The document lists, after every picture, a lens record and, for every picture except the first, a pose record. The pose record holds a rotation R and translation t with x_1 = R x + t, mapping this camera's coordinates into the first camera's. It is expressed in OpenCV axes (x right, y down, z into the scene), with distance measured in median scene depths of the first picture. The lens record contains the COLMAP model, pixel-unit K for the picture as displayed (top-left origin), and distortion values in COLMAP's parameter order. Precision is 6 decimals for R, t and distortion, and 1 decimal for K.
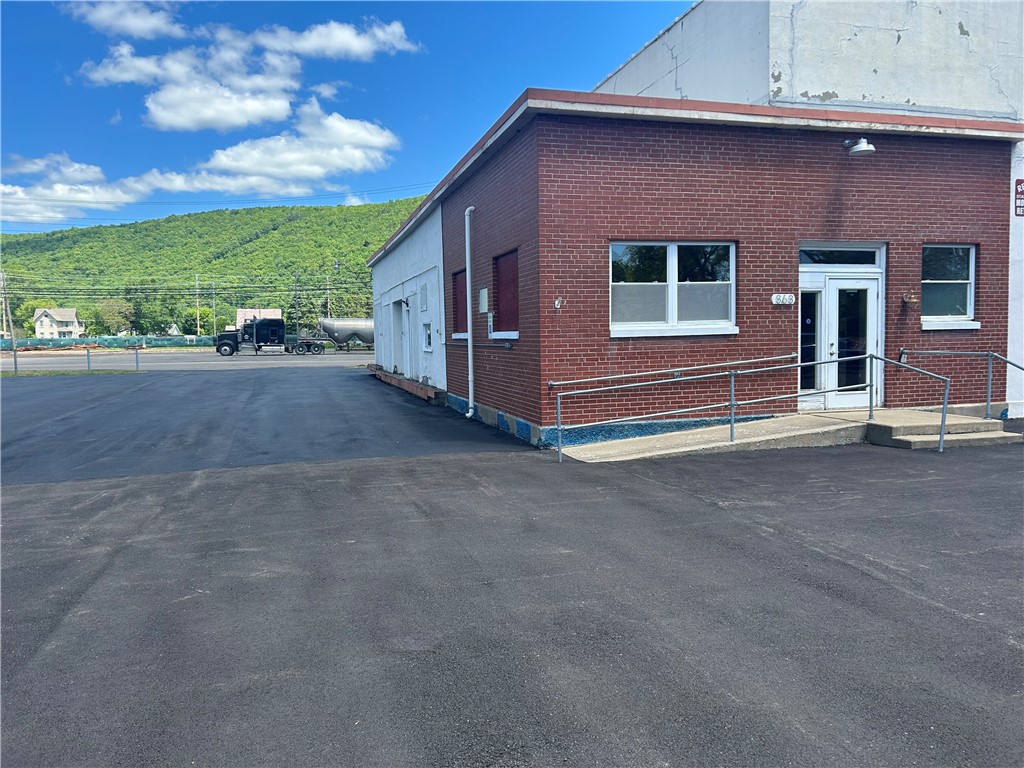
lens RADIAL K [[775.7, 0, 512.0], [0, 775.7, 384.0], [0, 0, 1]] dist [0.033881, -0.062678]
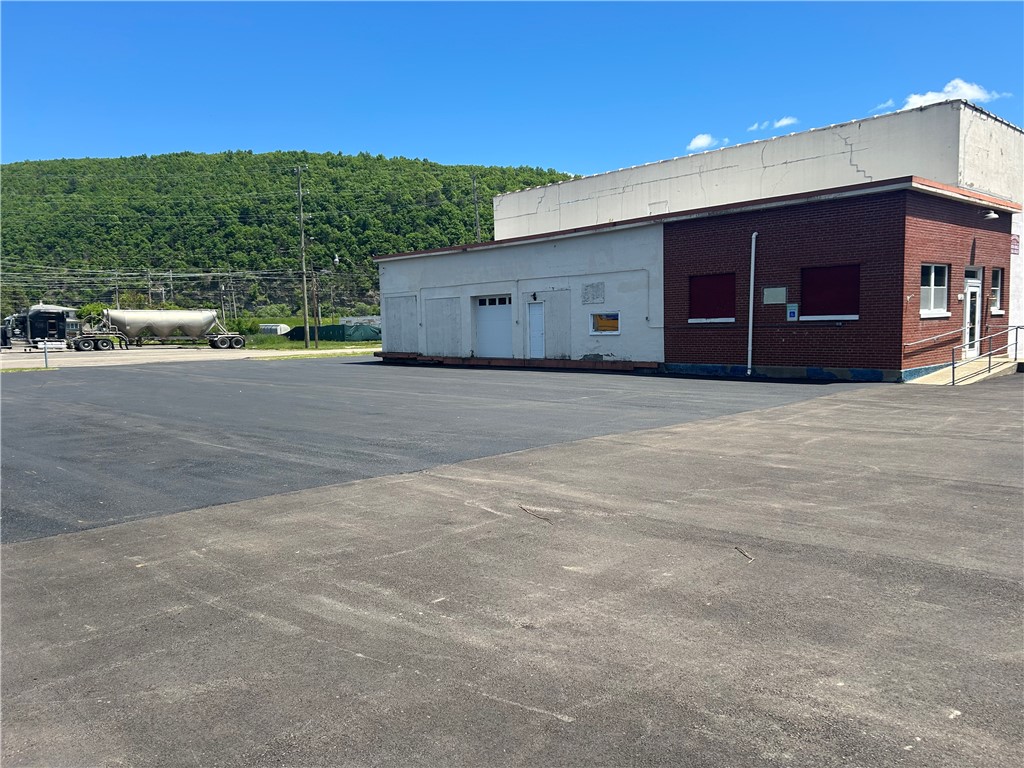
lens RADIAL K [[788.7, 0, 512.0], [0, 788.7, 384.0], [0, 0, 1]] dist [0.073562, -0.065876]
pose [[0.886358, -0.037197, 0.461504, -1.418550], [0.035680, 0.999291, 0.012016, 0.031983], [-0.461624, 0.005816, 0.887057, -0.161948]]
